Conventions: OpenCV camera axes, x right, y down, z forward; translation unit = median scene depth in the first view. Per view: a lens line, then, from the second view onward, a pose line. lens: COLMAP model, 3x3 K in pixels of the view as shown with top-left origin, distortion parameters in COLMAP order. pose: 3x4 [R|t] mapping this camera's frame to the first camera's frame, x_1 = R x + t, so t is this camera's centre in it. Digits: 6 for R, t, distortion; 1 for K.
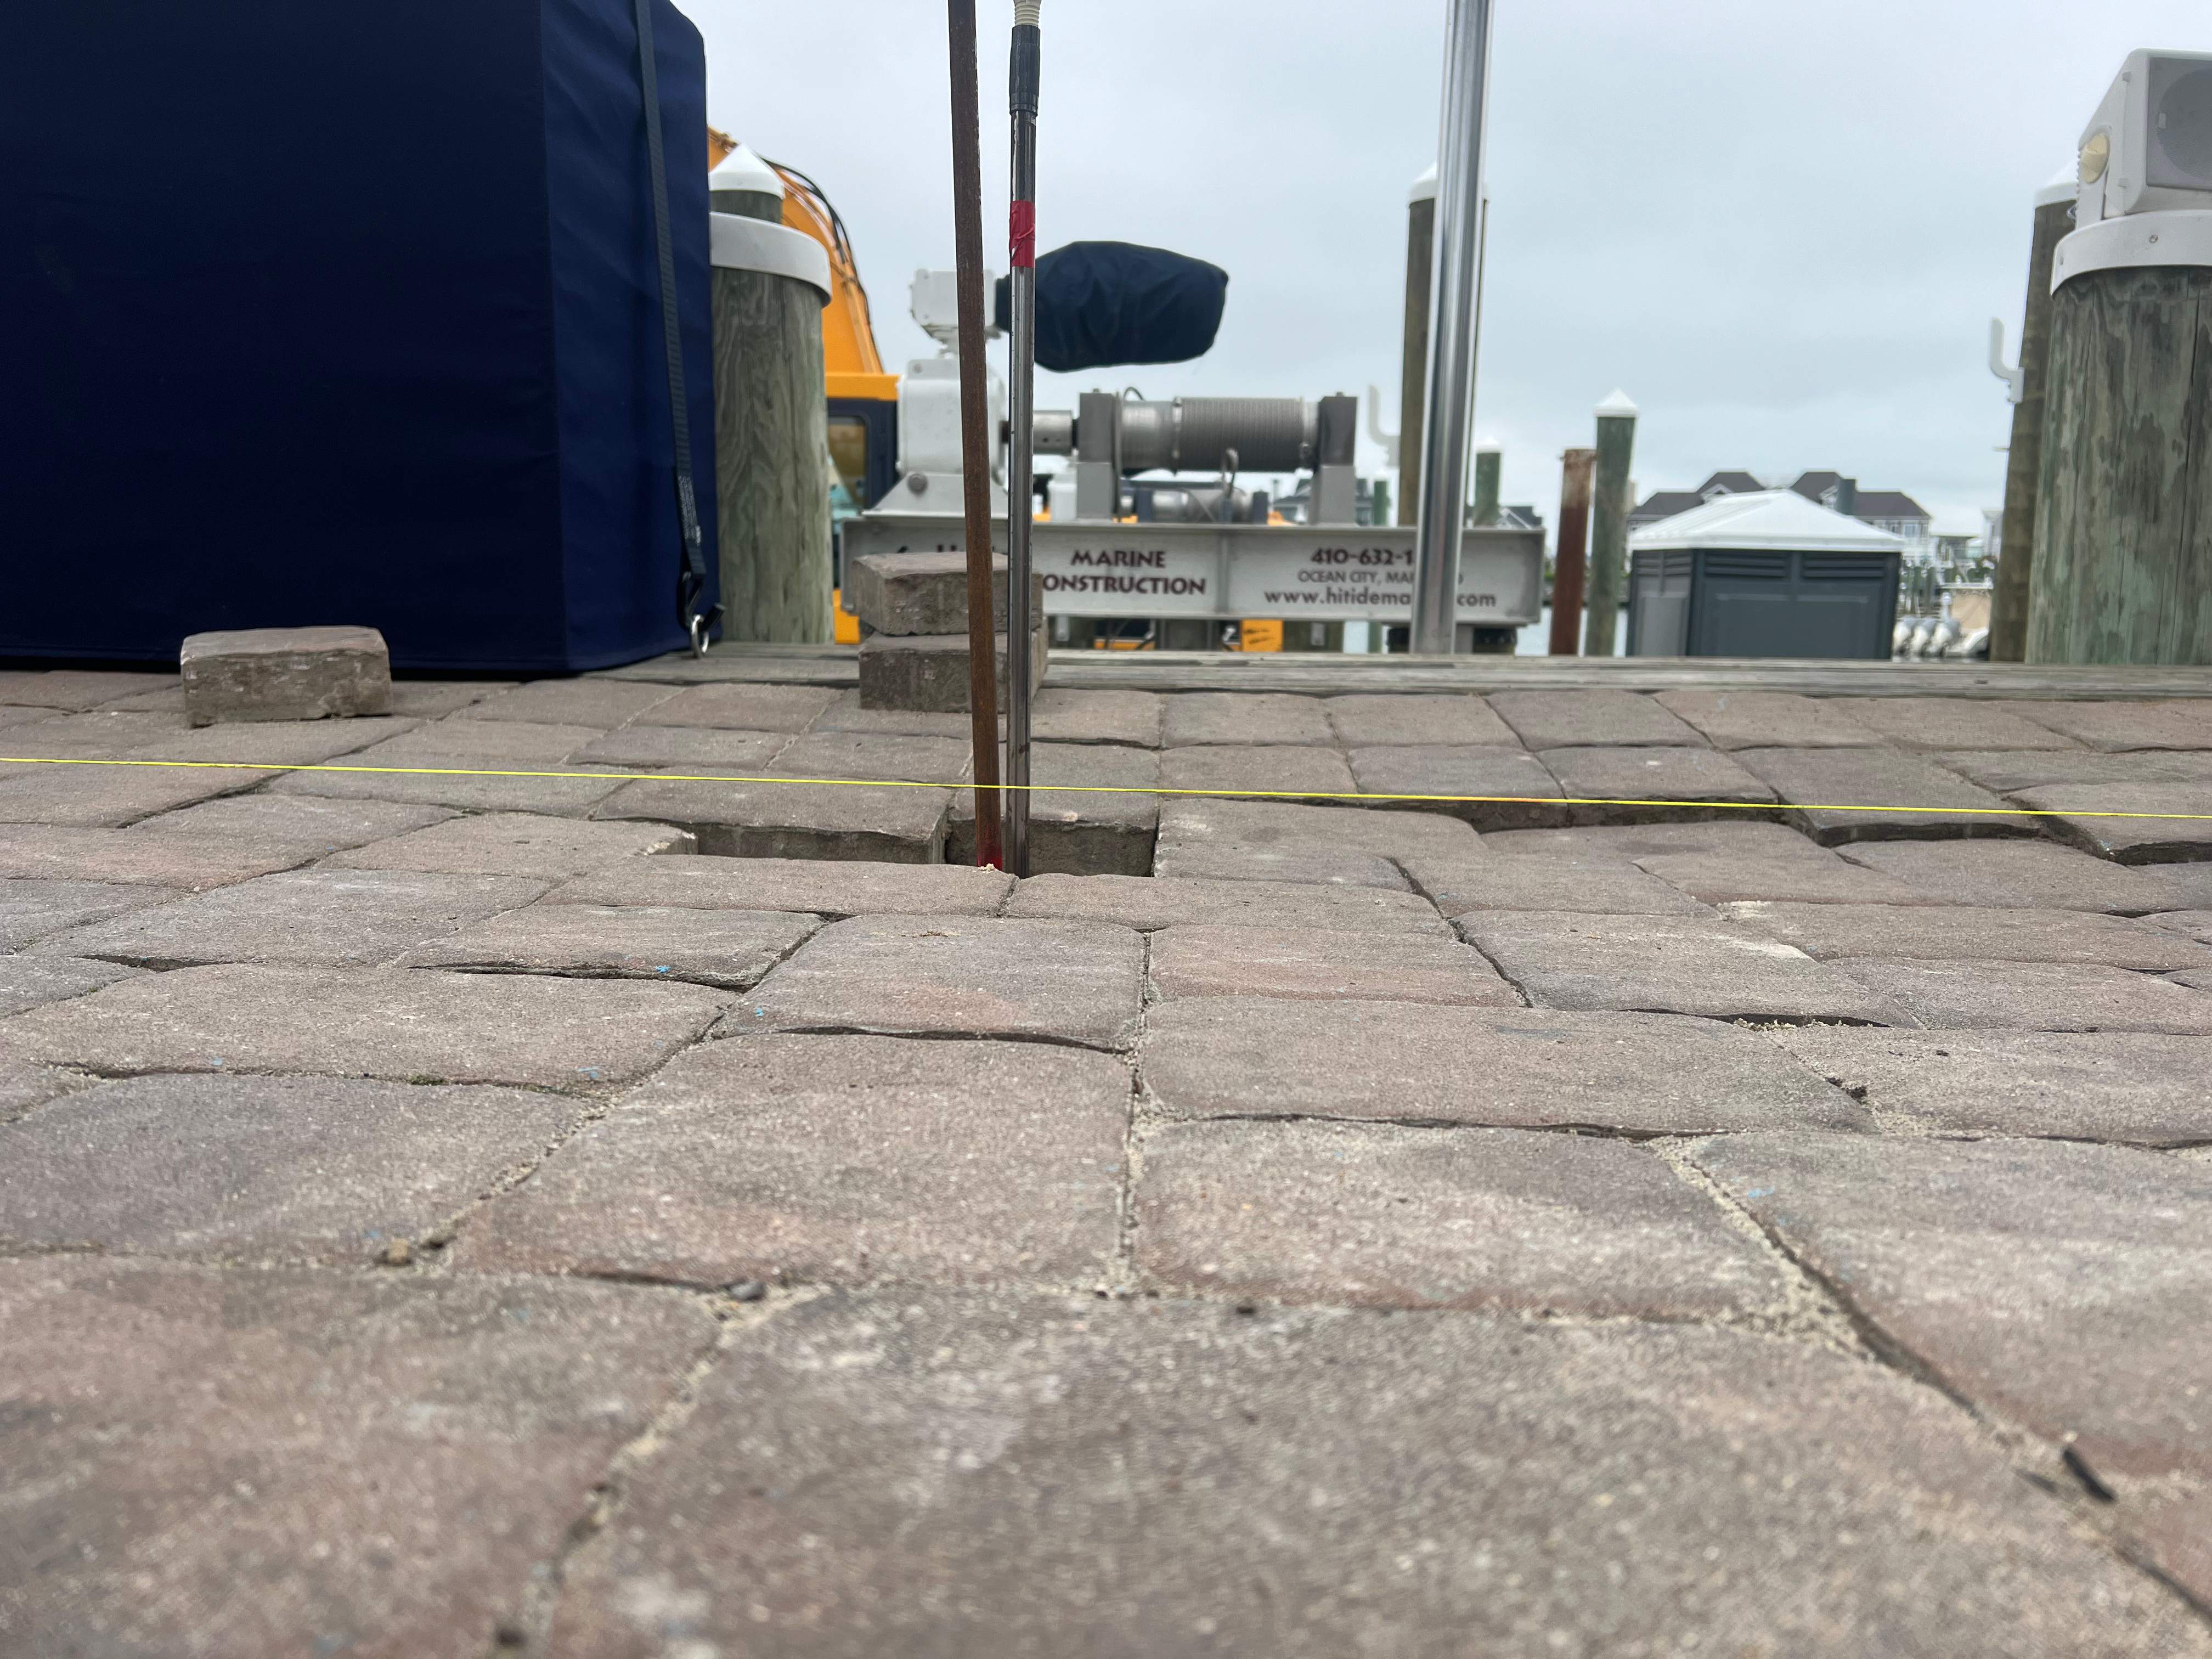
lens RADIAL K [[1651.8, 0, 1106.0], [0, 1651.8, 829.5], [0, 0, 1]] dist [0.056270, -0.058881]
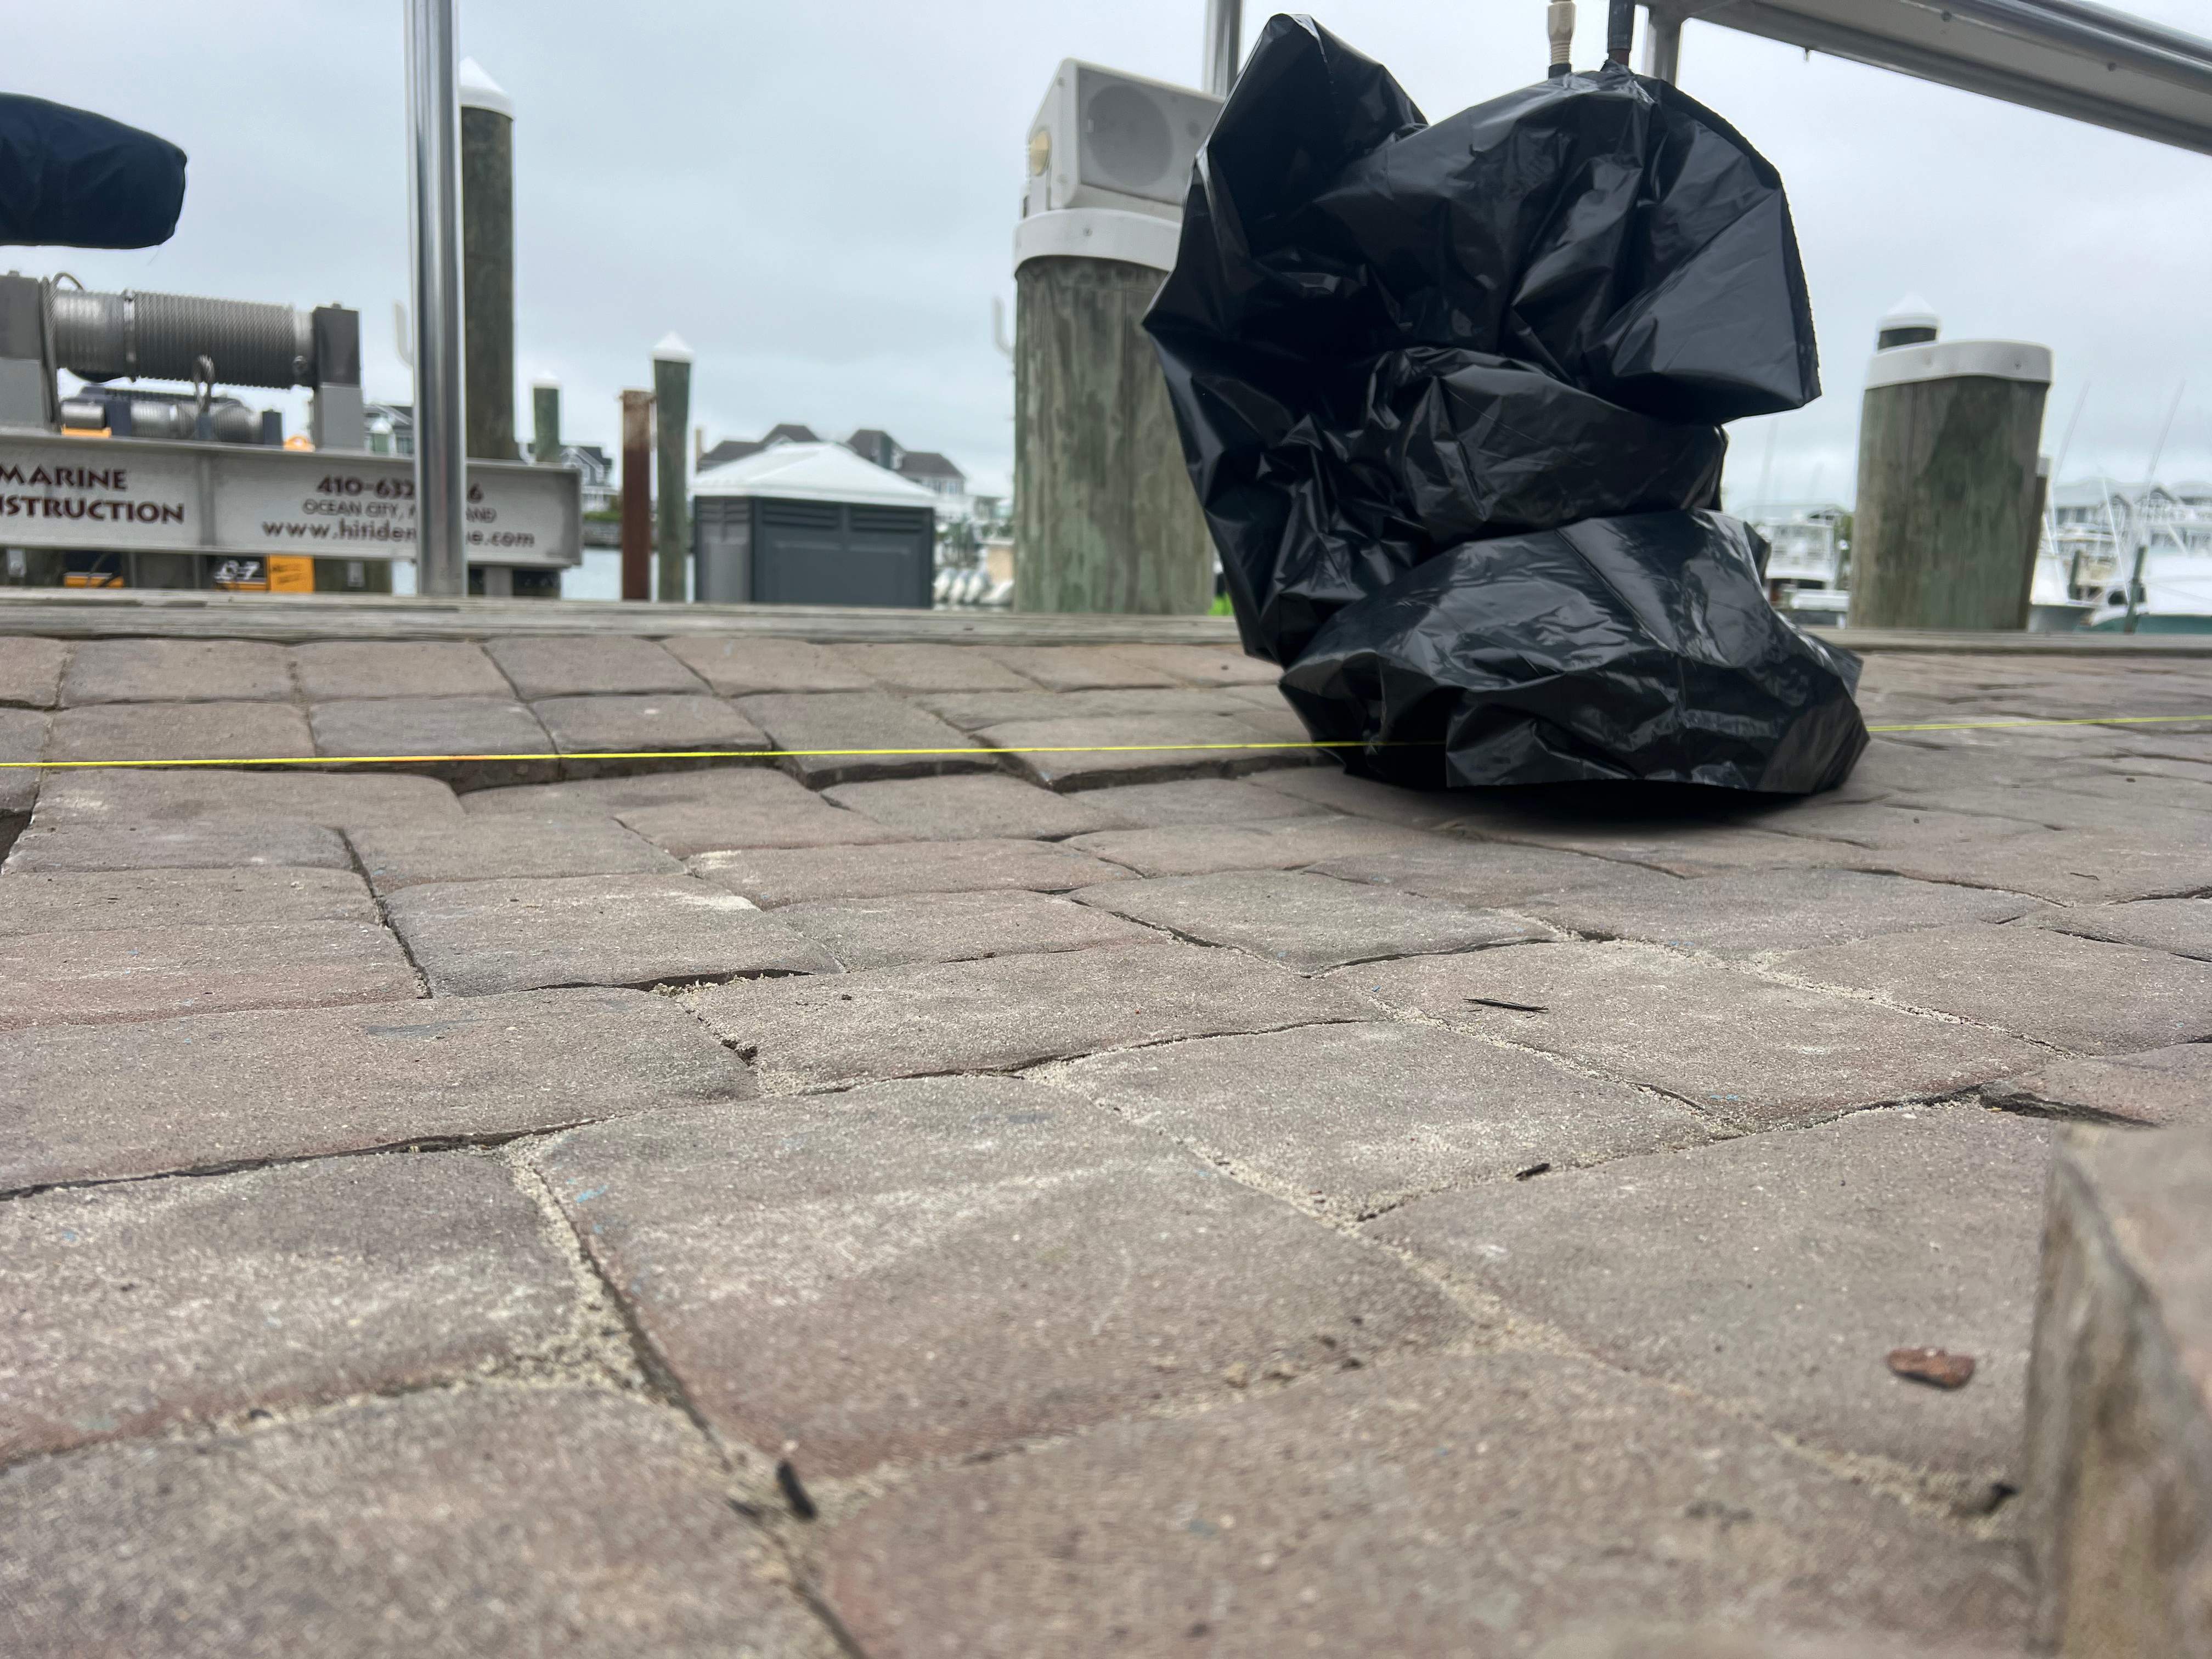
lens RADIAL K [[1651.8, 0, 1106.0], [0, 1651.8, 829.5], [0, 0, 1]] dist [0.056270, -0.058881]
pose [[0.862227, -0.064236, 0.502432, 0.112265], [0.047954, 0.997823, 0.045279, -0.004004], [-0.504247, -0.014947, 0.863430, 0.048315]]
